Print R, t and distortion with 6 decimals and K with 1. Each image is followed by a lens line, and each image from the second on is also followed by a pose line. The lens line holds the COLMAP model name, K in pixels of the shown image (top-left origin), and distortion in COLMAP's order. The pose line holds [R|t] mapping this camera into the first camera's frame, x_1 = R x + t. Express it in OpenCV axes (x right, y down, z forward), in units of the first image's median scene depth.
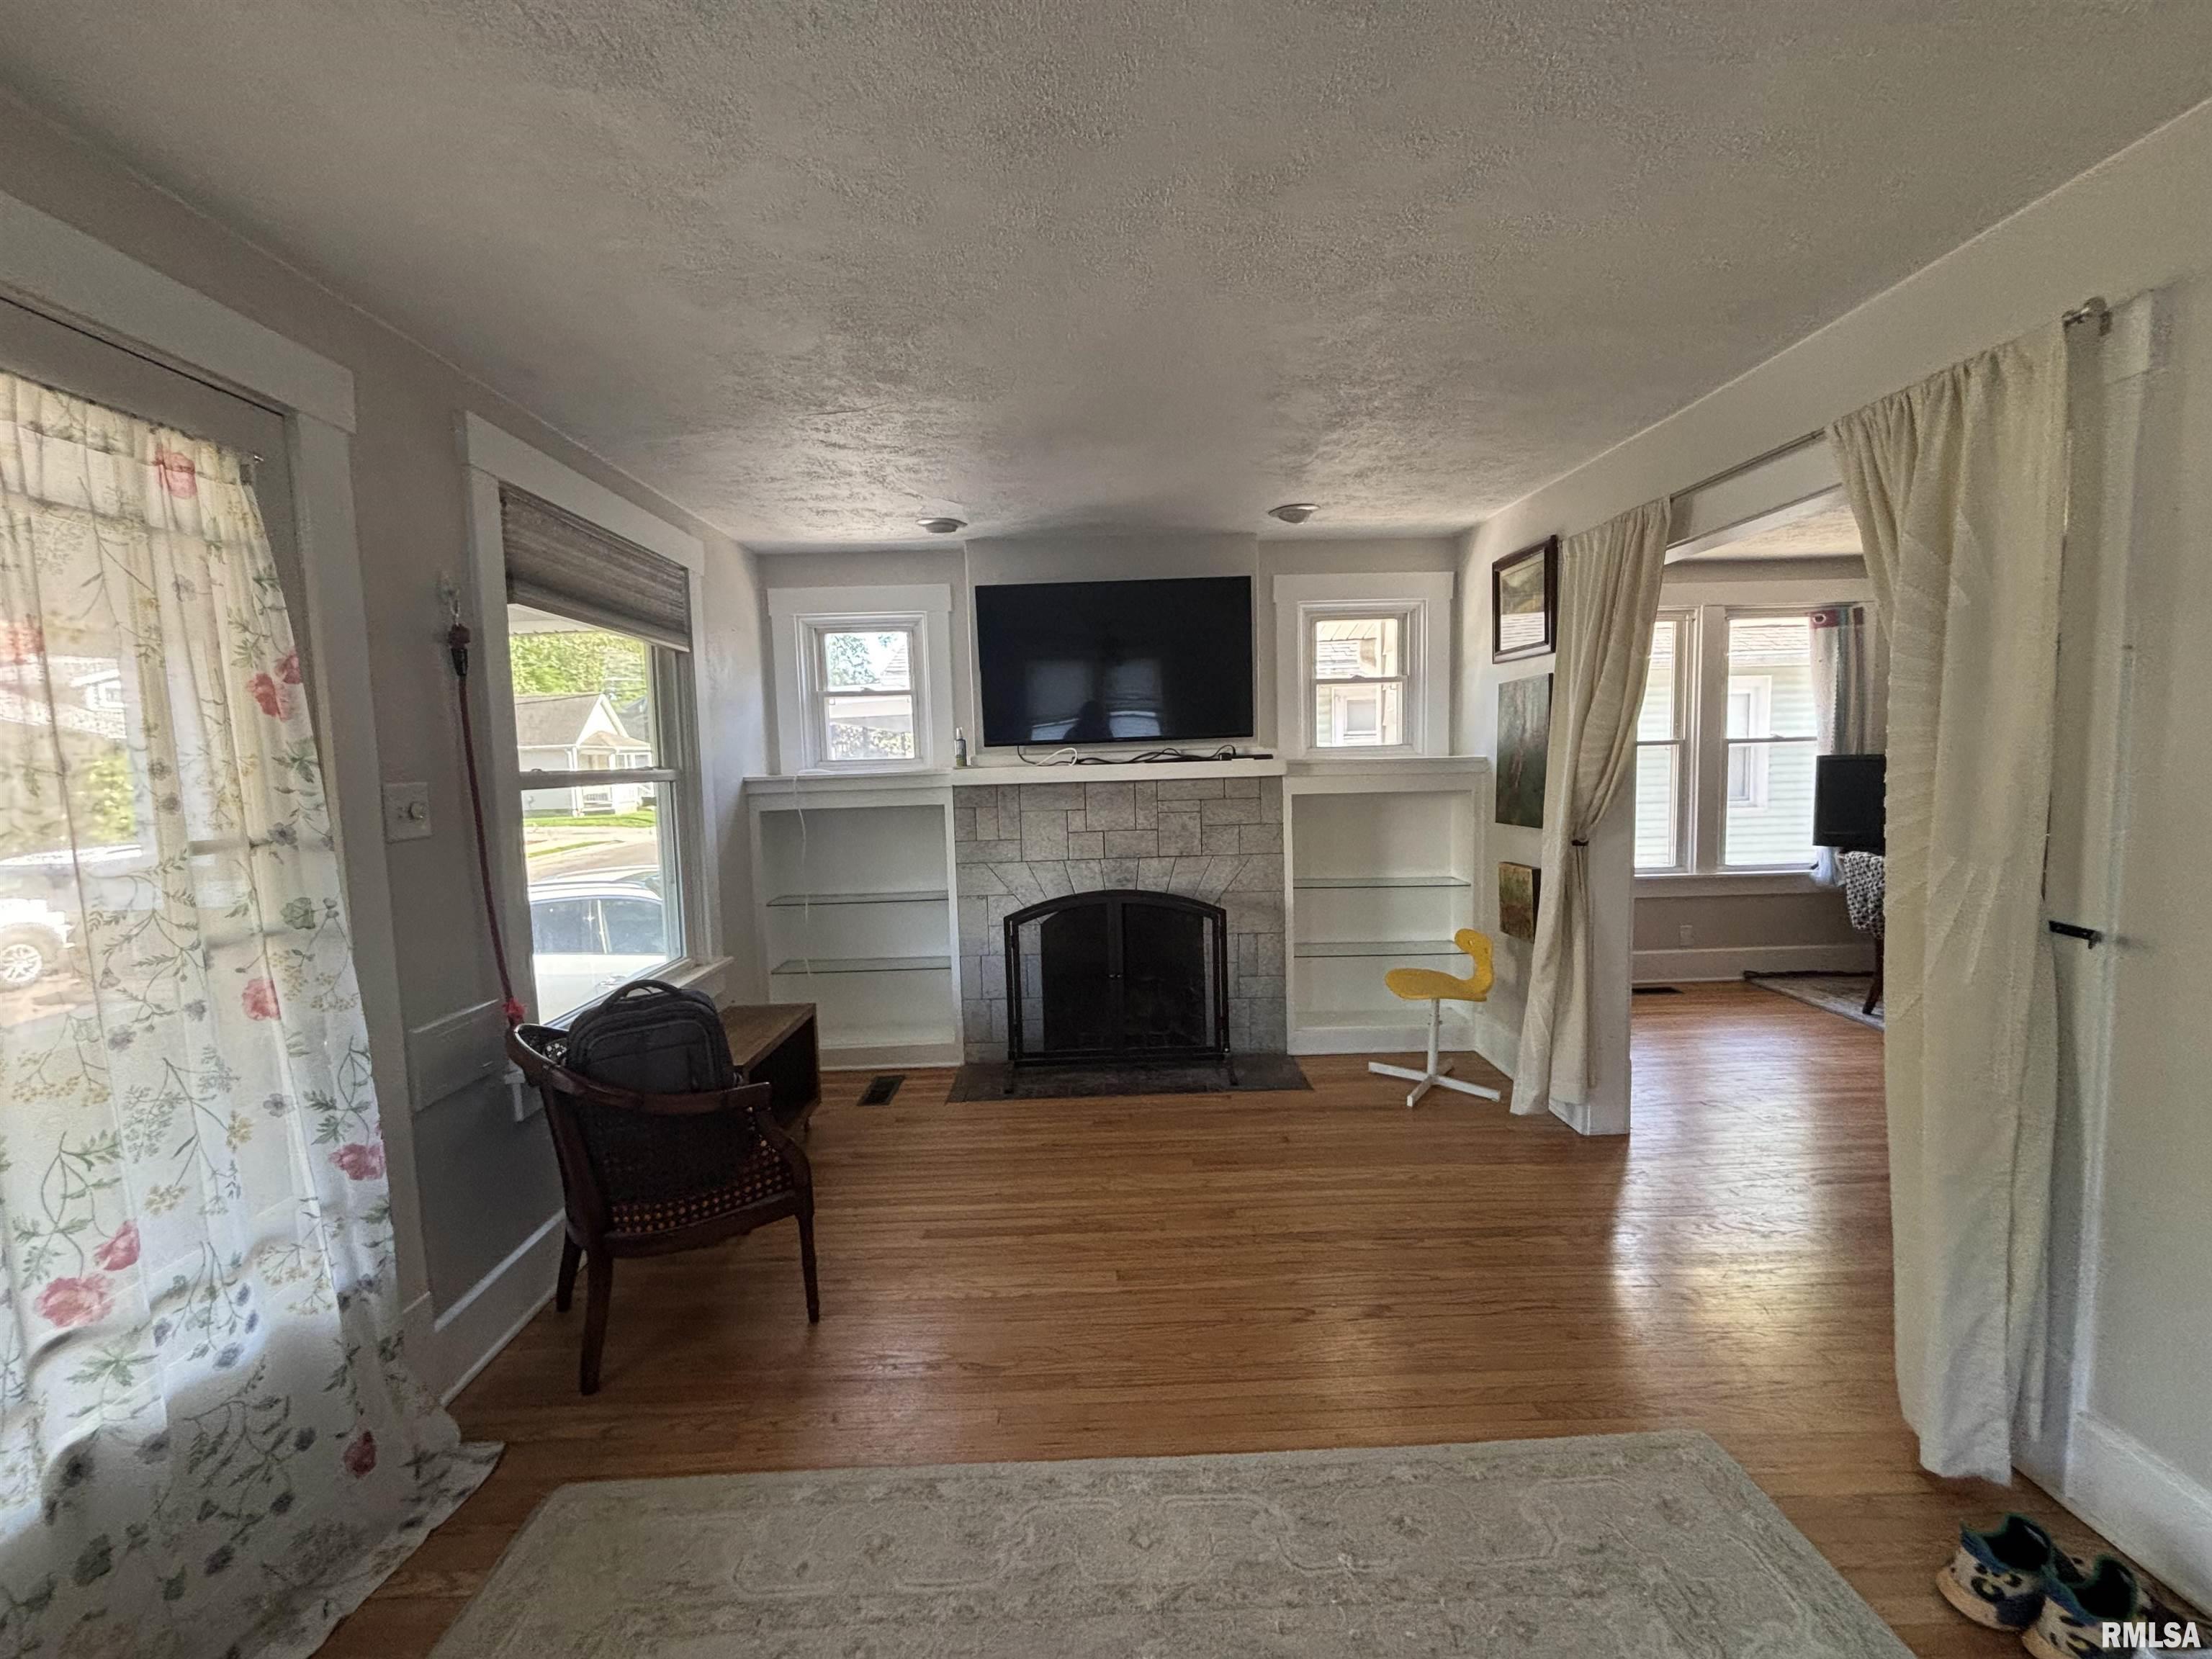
lens RADIAL K [[886.6, 0, 1104.3], [0, 886.6, 830.9], [0, 0, 1]] dist [-0.003416, 0.000747]
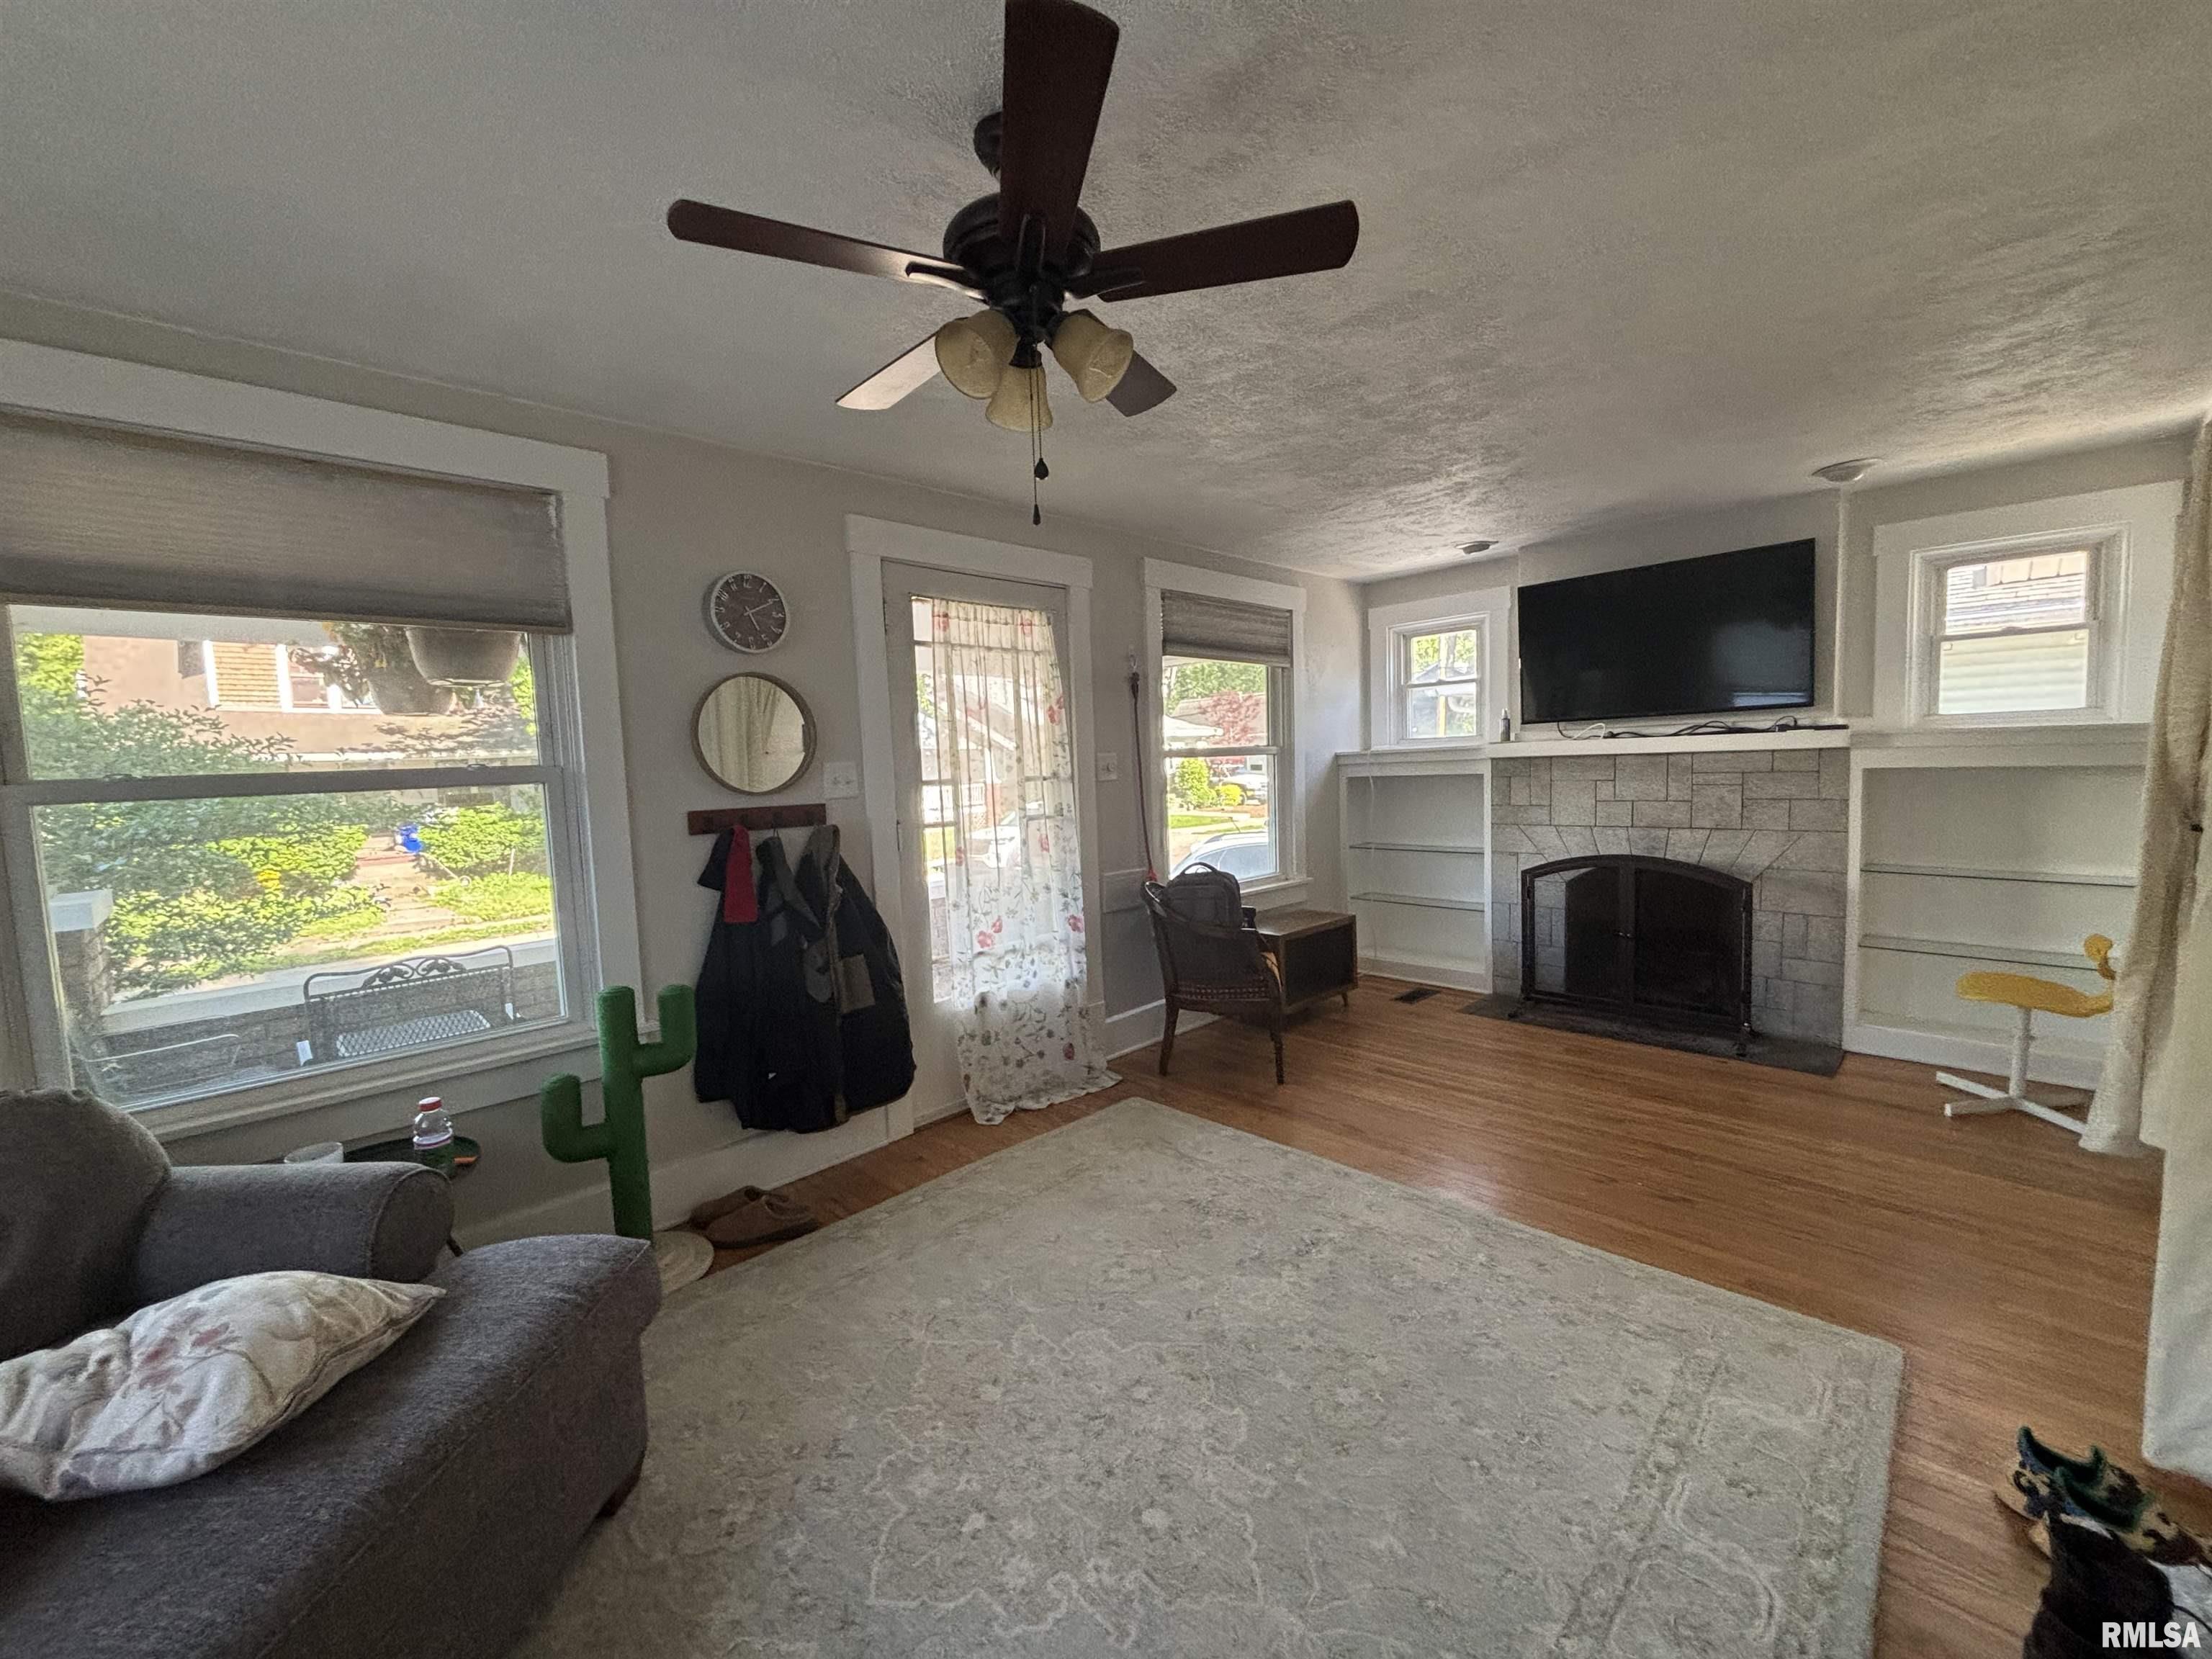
lens RADIAL K [[886.6, 0, 1109.0], [0, 886.6, 830.0], [0, 0, 1]] dist [-0.003416, 0.000747]
pose [[0.693768, 0.058276, -0.717837, 0.366009], [-0.042973, 0.998295, 0.039512, 0.022184], [0.718915, 0.003435, 0.695090, -0.221778]]
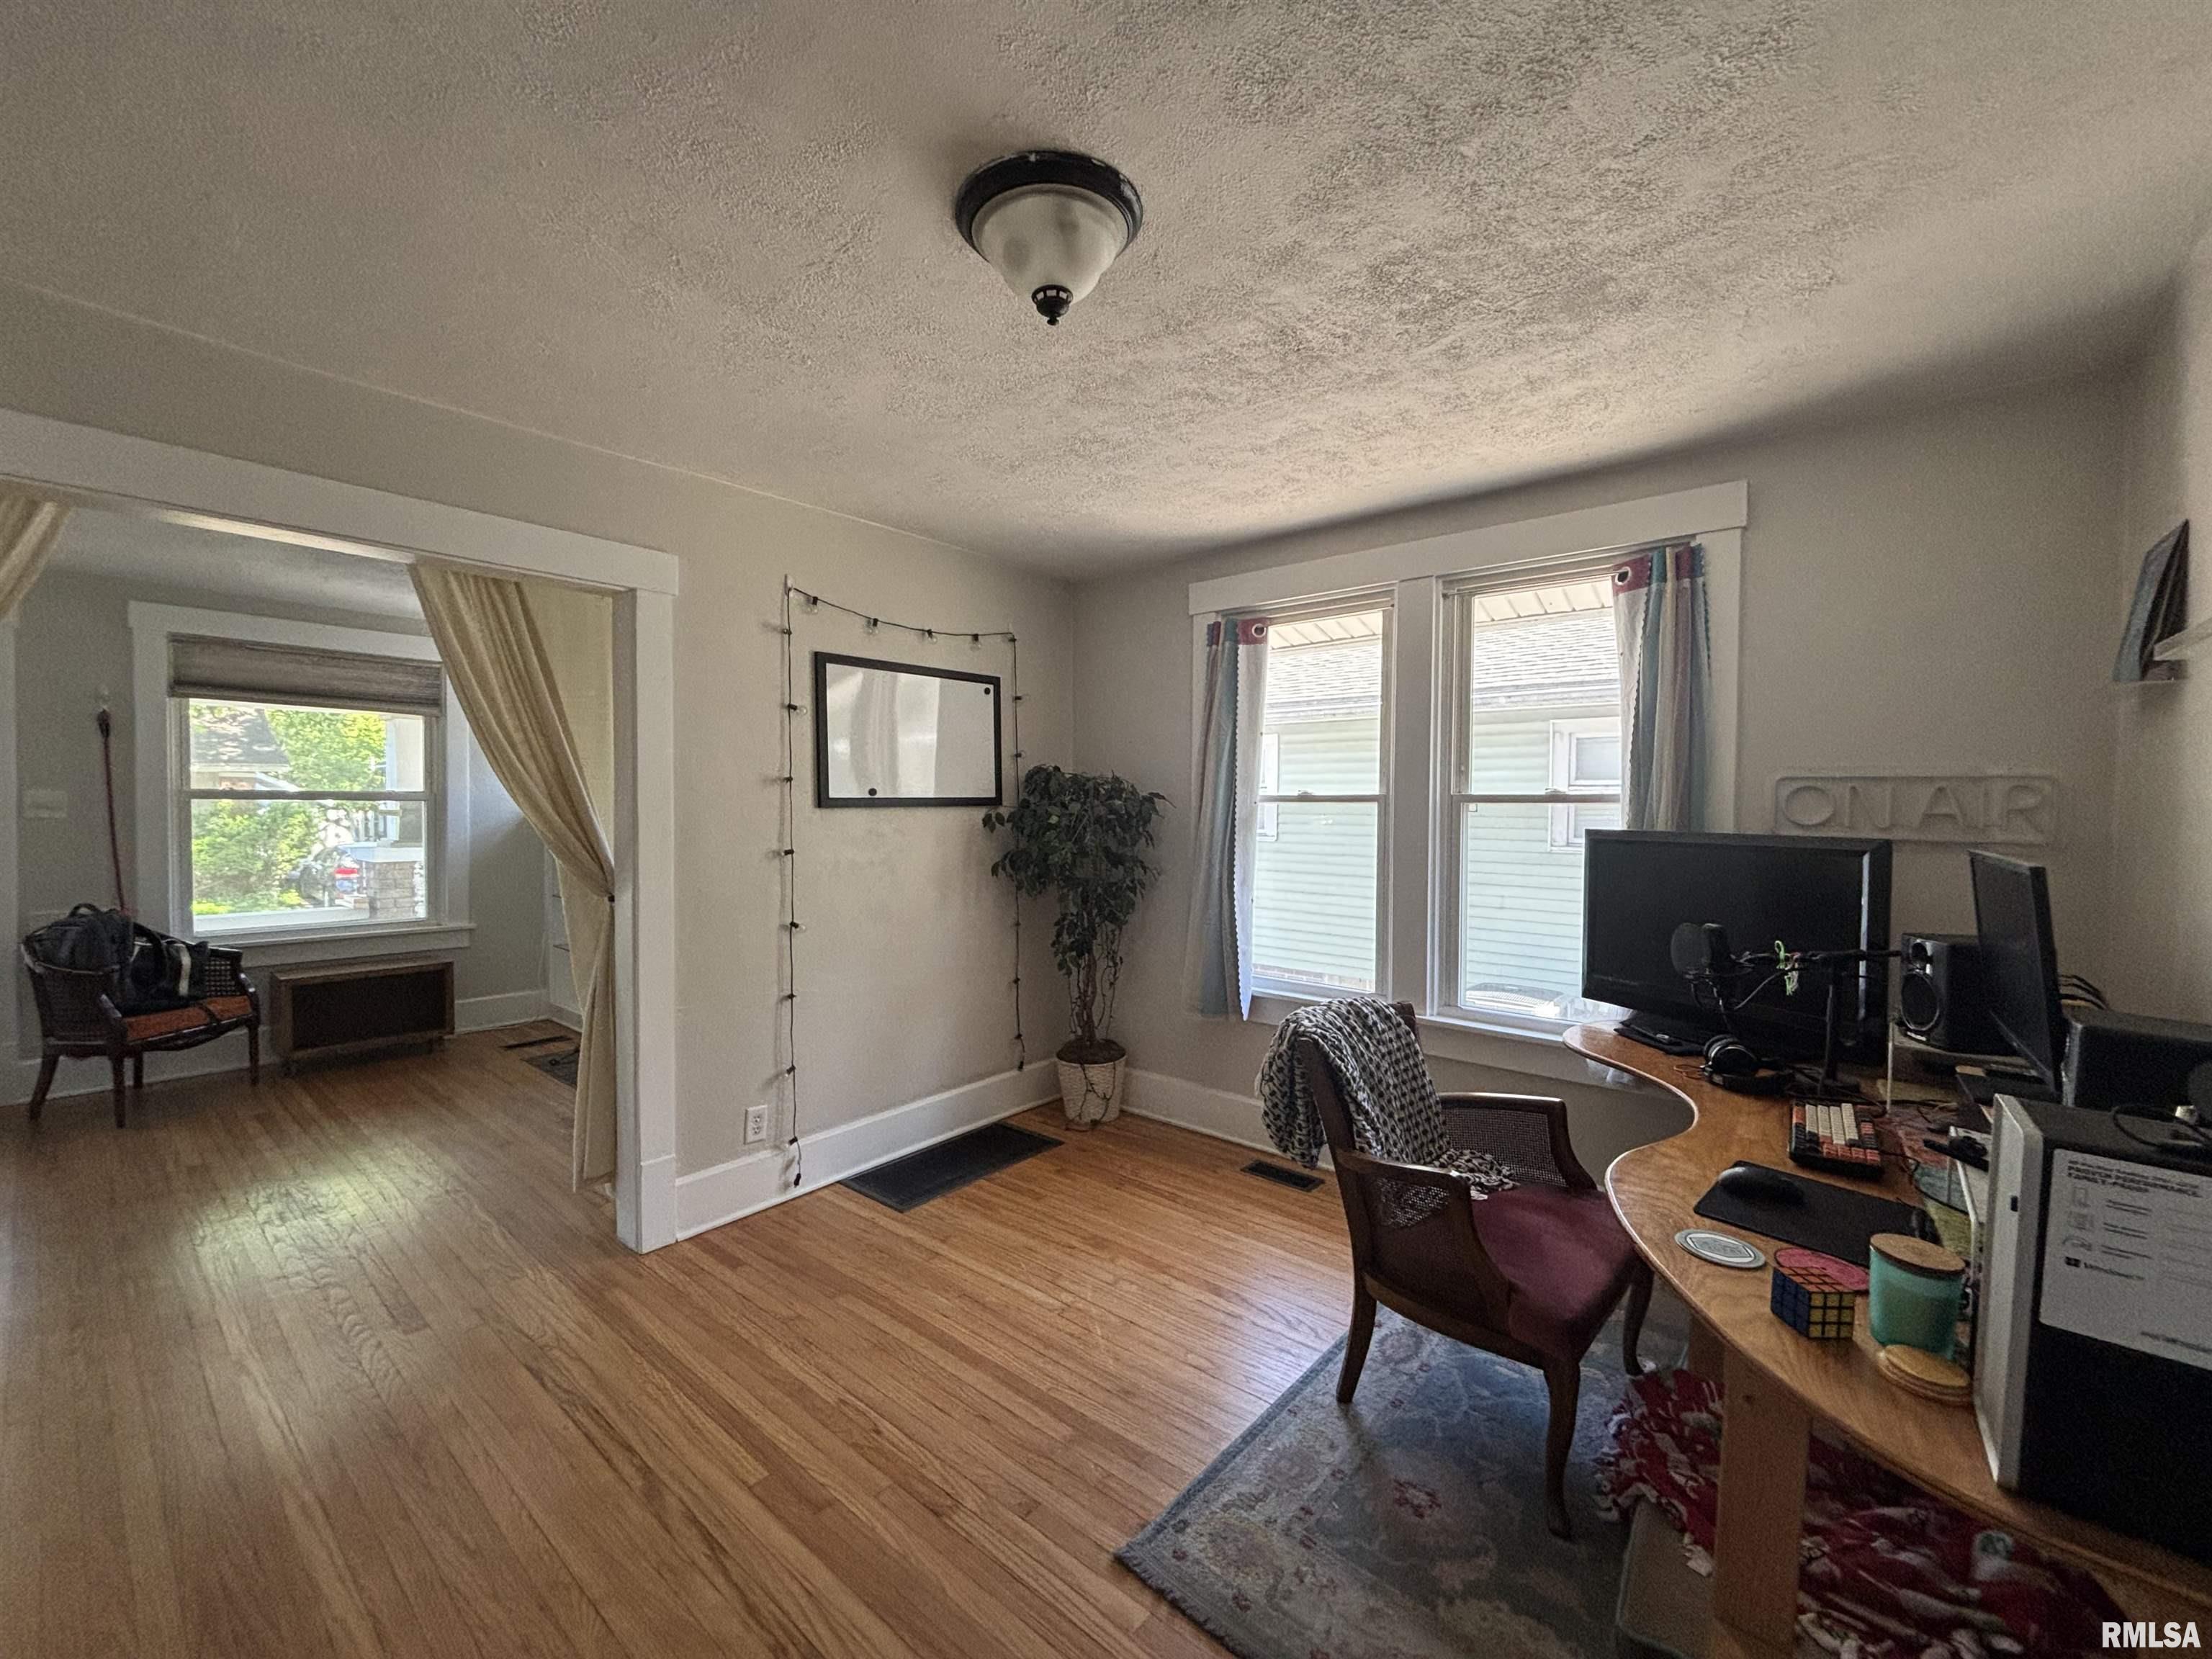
lens RADIAL K [[886.6, 0, 1105.9], [0, 886.6, 831.1], [0, 0, 1]] dist [-0.003416, 0.000747]
pose [[0.757889, 0.051662, -0.650335, 1.271347], [-0.084846, 0.996198, -0.019741, -0.067007], [0.646842, 0.070140, 0.759391, 0.550038]]
